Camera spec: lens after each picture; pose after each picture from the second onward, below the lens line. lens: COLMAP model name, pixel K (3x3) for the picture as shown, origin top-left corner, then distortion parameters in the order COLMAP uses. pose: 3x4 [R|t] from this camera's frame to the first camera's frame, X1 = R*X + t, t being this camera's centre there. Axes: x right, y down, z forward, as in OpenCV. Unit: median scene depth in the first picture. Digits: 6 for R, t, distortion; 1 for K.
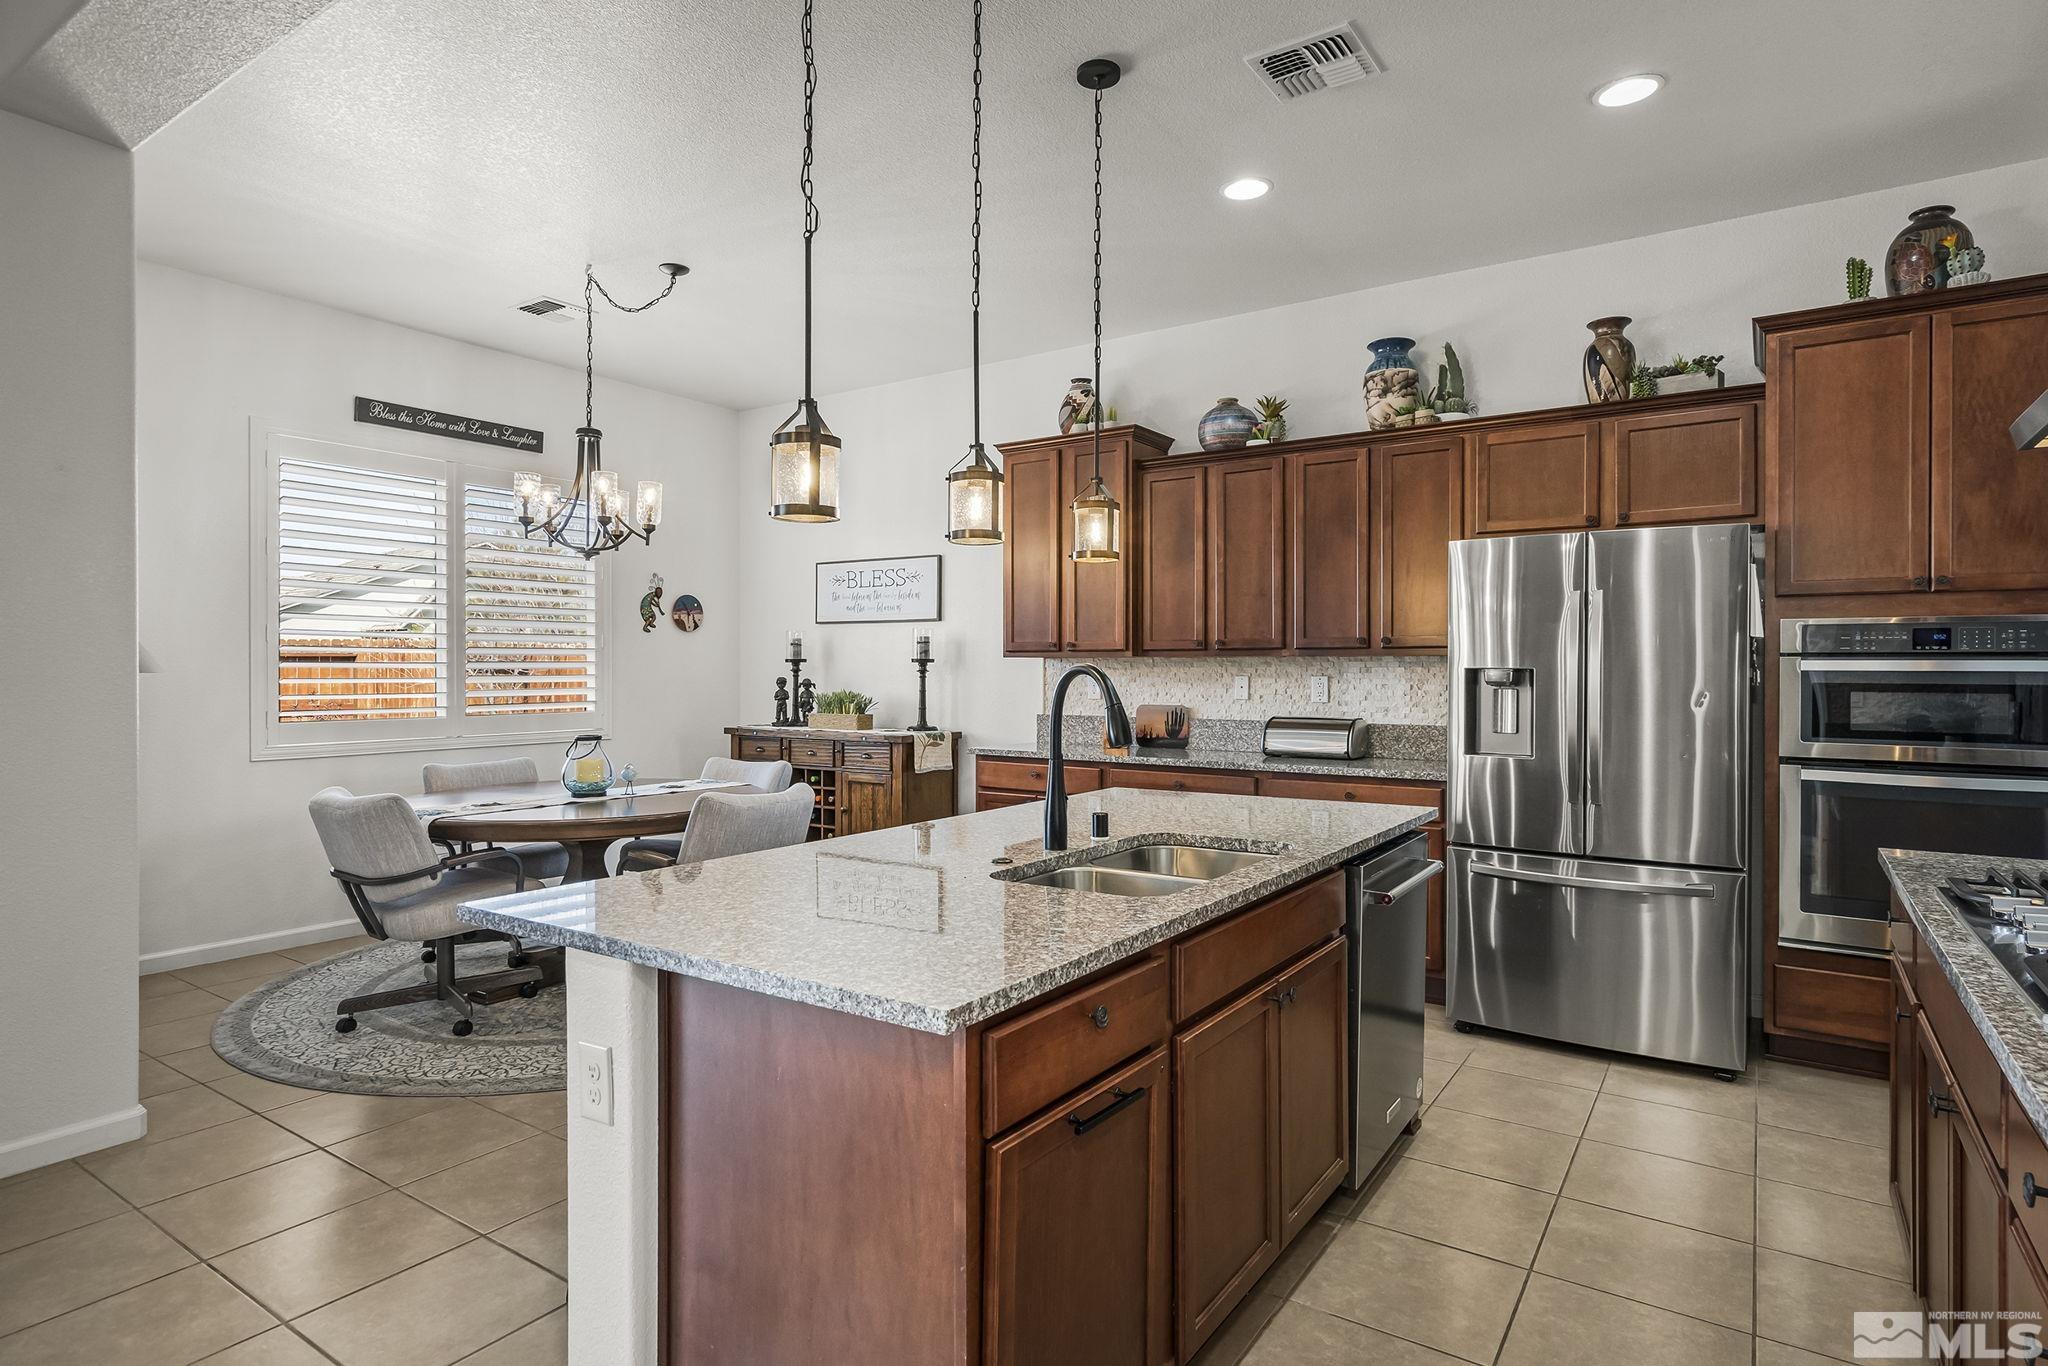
lens RADIAL K [[1092.2, 0, 1027.2], [0, 1092.2, 669.3], [0, 0, 1]] dist [0.002410, 0.003494]
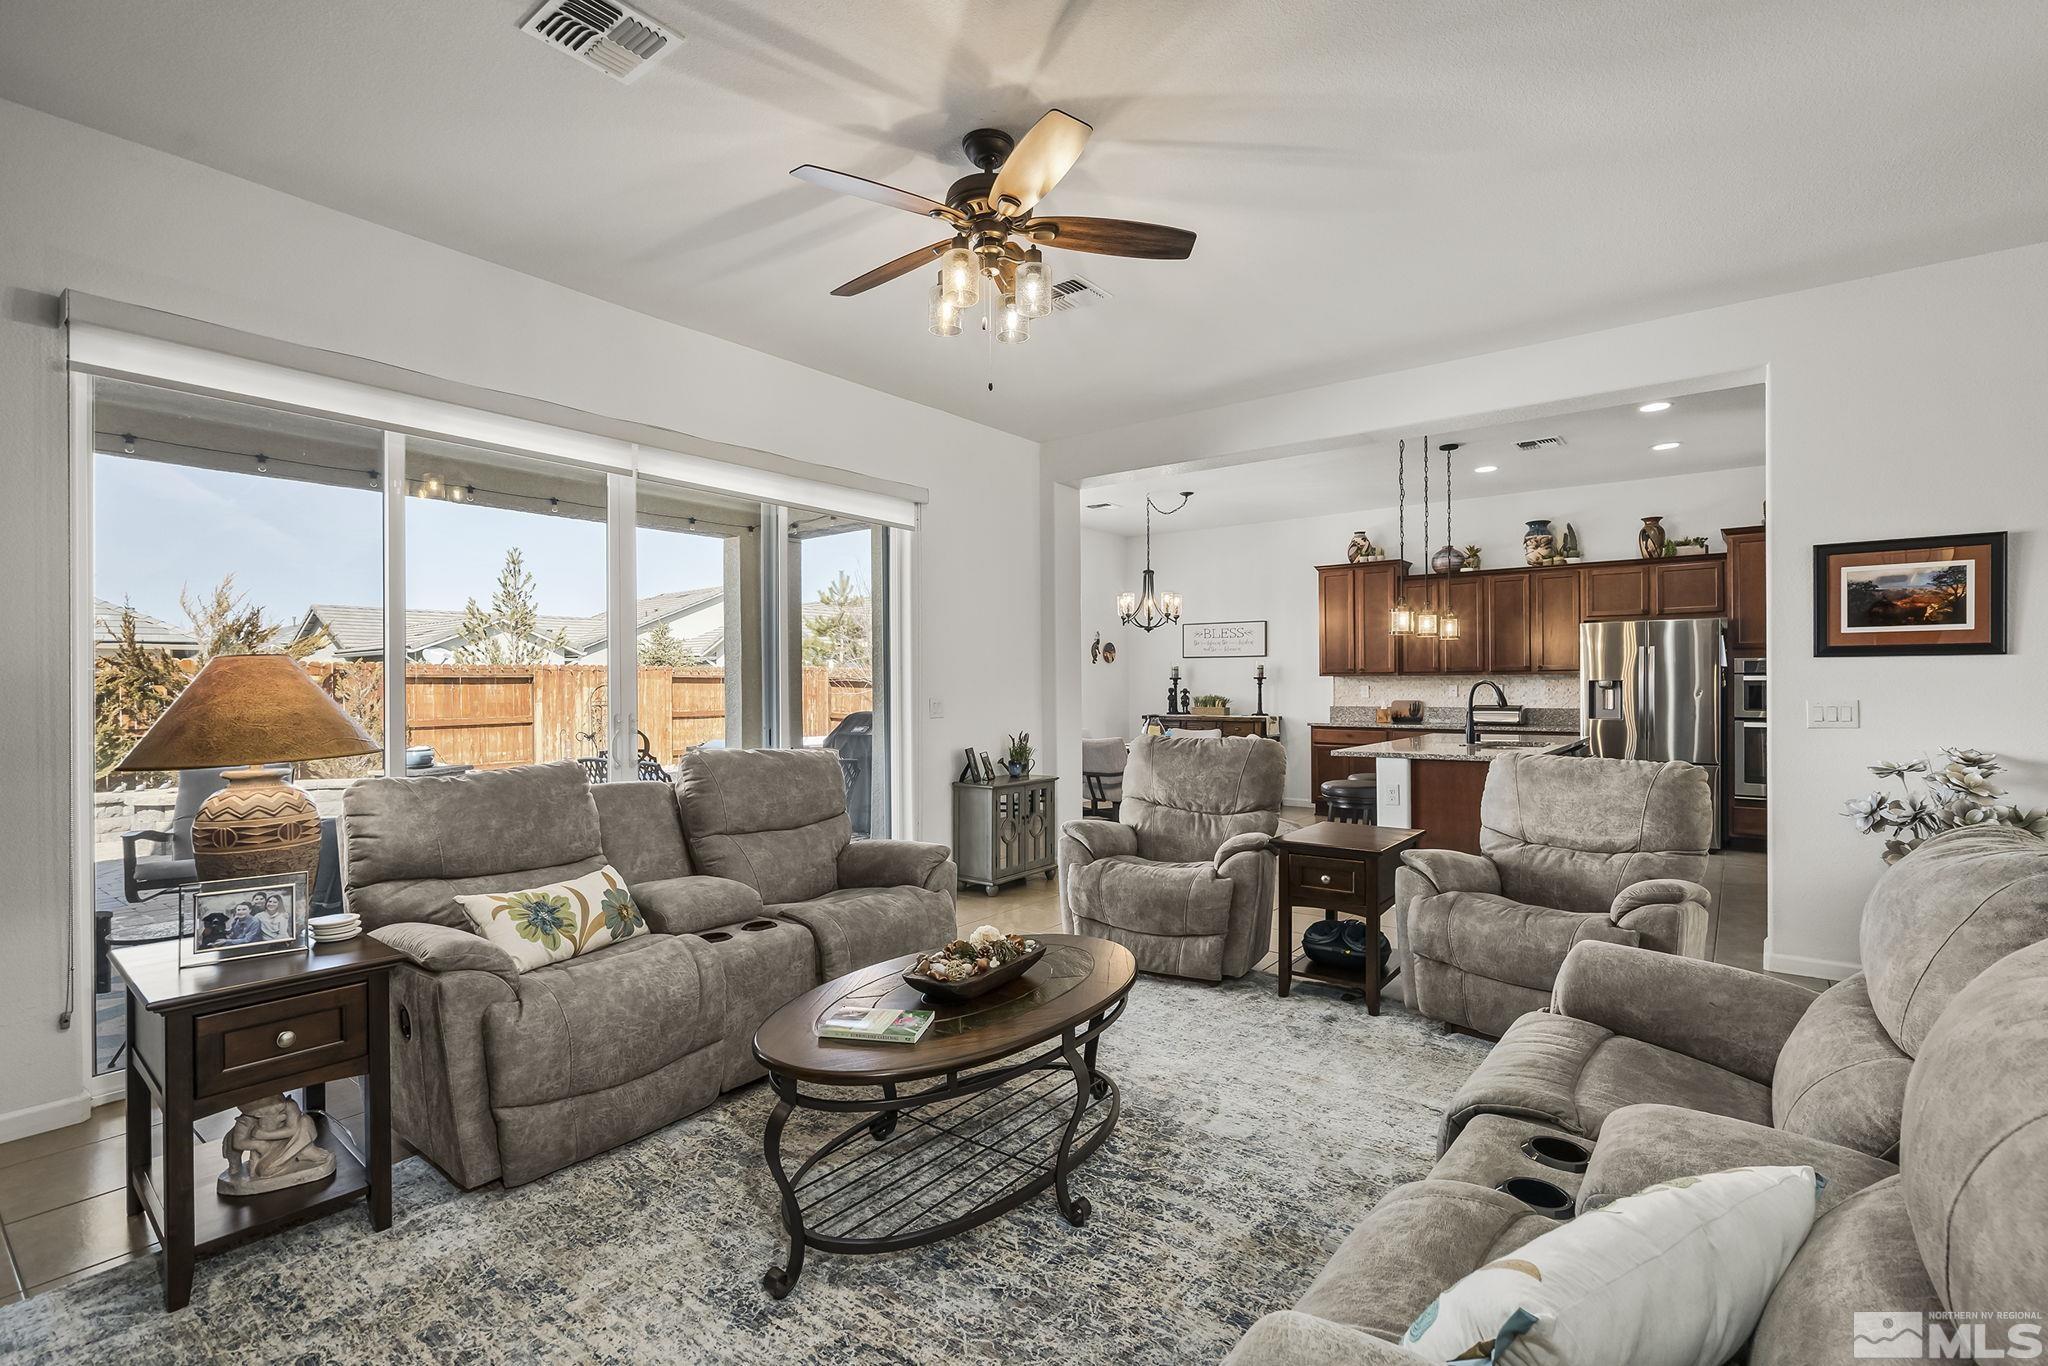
lens RADIAL K [[939.7, 0, 1017.4], [0, 939.7, 680.2], [0, 0, 1]] dist [0.002787, 0.000056]
pose [[0.997630, -0.005871, -0.068558, -0.549386], [0.005487, 0.999968, -0.005787, 0.003383], [0.068590, 0.005397, 0.997630, -0.868805]]
